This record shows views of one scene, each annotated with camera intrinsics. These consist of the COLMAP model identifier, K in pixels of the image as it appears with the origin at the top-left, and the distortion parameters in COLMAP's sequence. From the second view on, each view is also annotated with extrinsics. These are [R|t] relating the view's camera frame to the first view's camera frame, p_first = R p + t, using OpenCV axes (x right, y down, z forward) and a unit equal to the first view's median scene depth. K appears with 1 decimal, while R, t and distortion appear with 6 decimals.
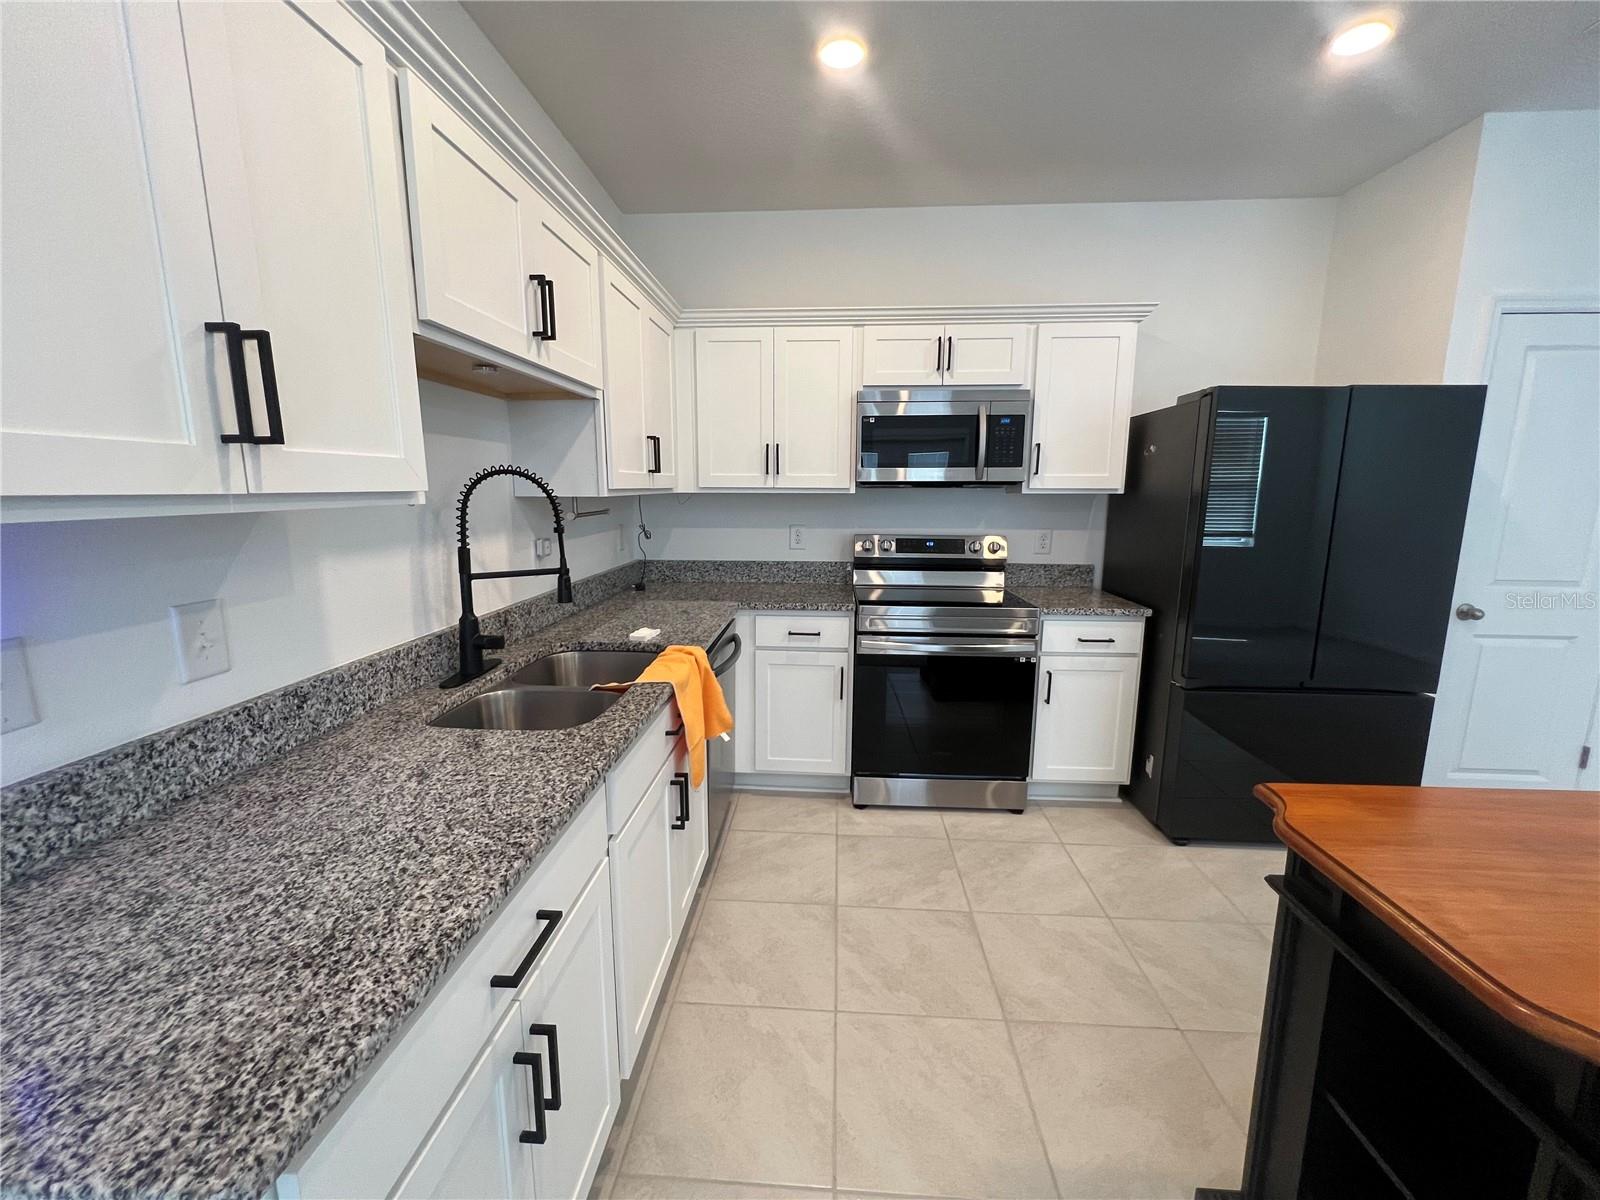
lens RADIAL K [[644.3, 0, 800.0], [0, 644.3, 600.0], [0, 0, 1]] dist [0.027051, 0.000014]
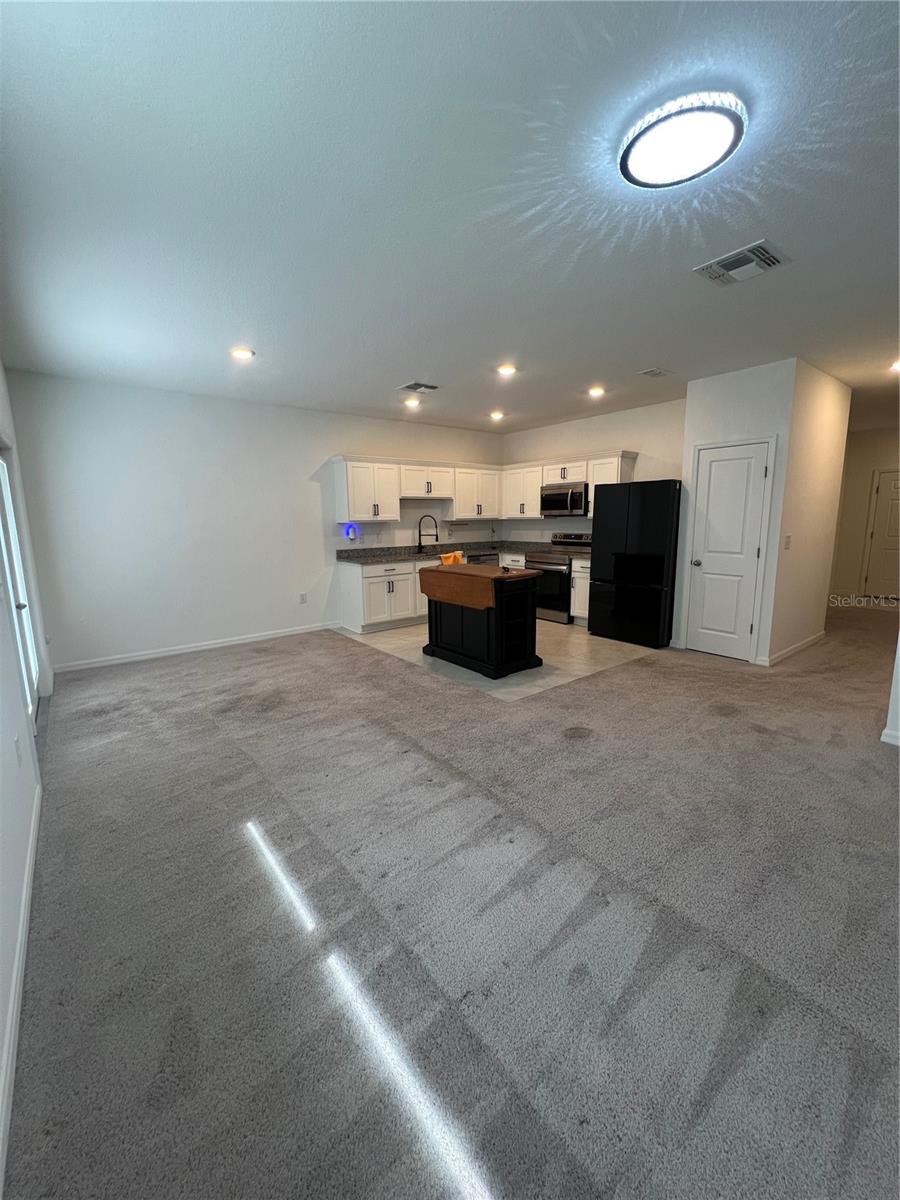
lens RADIAL K [[482.0, 0, 450.0], [0, 482.0, 600.0], [0, 0, 1]] dist [-0.001012, 0.000011]
pose [[0.649951, 0.112183, -0.751651, 1.659949], [-0.113787, 0.992261, 0.049703, 0.164228], [0.751410, 0.053223, 0.657686, -0.873085]]
